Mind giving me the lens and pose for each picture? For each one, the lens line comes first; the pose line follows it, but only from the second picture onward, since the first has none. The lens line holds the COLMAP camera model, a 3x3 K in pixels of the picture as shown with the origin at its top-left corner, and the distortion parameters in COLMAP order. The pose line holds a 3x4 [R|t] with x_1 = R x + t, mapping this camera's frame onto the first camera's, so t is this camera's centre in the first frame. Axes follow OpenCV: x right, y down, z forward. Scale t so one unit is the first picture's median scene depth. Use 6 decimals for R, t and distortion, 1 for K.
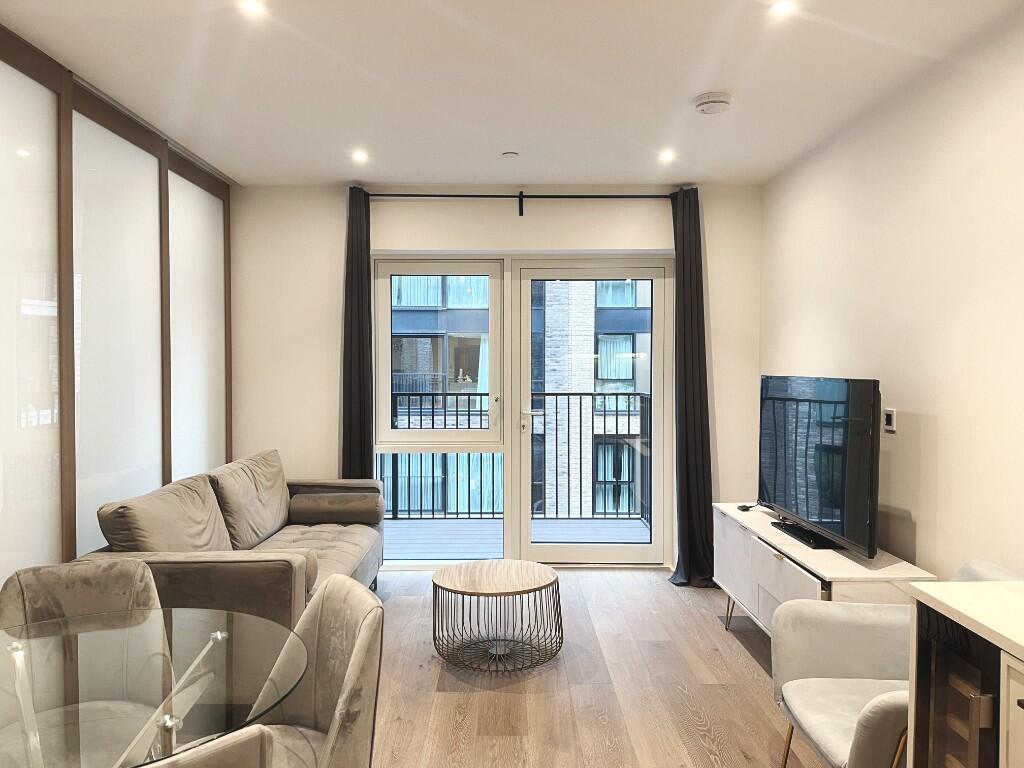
lens RADIAL K [[776.5, 0, 512.0], [0, 776.5, 384.0], [0, 0, 1]] dist [0.008767, 0.008678]
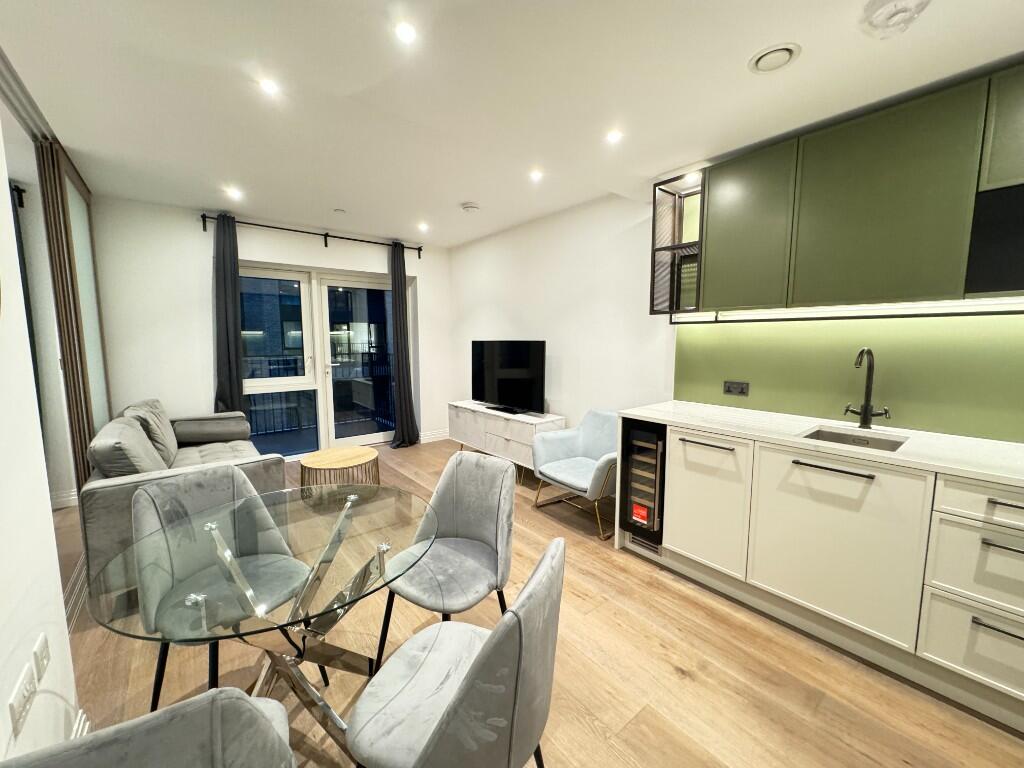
lens RADIAL K [[407.7, 0, 512.0], [0, 407.7, 384.0], [0, 0, 1]] dist [-0.000958, -0.000109]
pose [[0.792846, -0.073359, 0.604991, -0.260568], [0.021863, 0.995513, 0.092061, 0.007819], [-0.609030, -0.059763, 0.790893, 0.042545]]
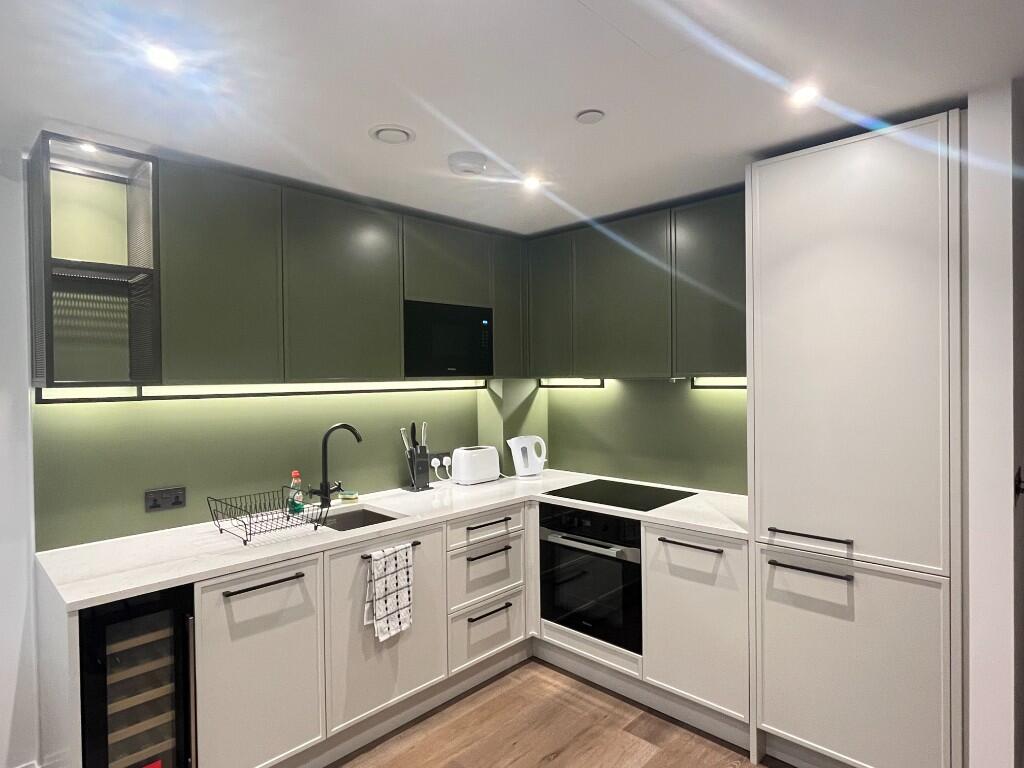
lens RADIAL K [[581.6, 0, 512.0], [0, 581.6, 384.0], [0, 0, 1]] dist [0.002375, -0.001314]
pose [[-0.702218, -0.006260, 0.711935, -0.259227], [0.030931, 0.998749, 0.039291, -0.043691], [-0.711290, 0.049612, -0.701146, 0.459287]]
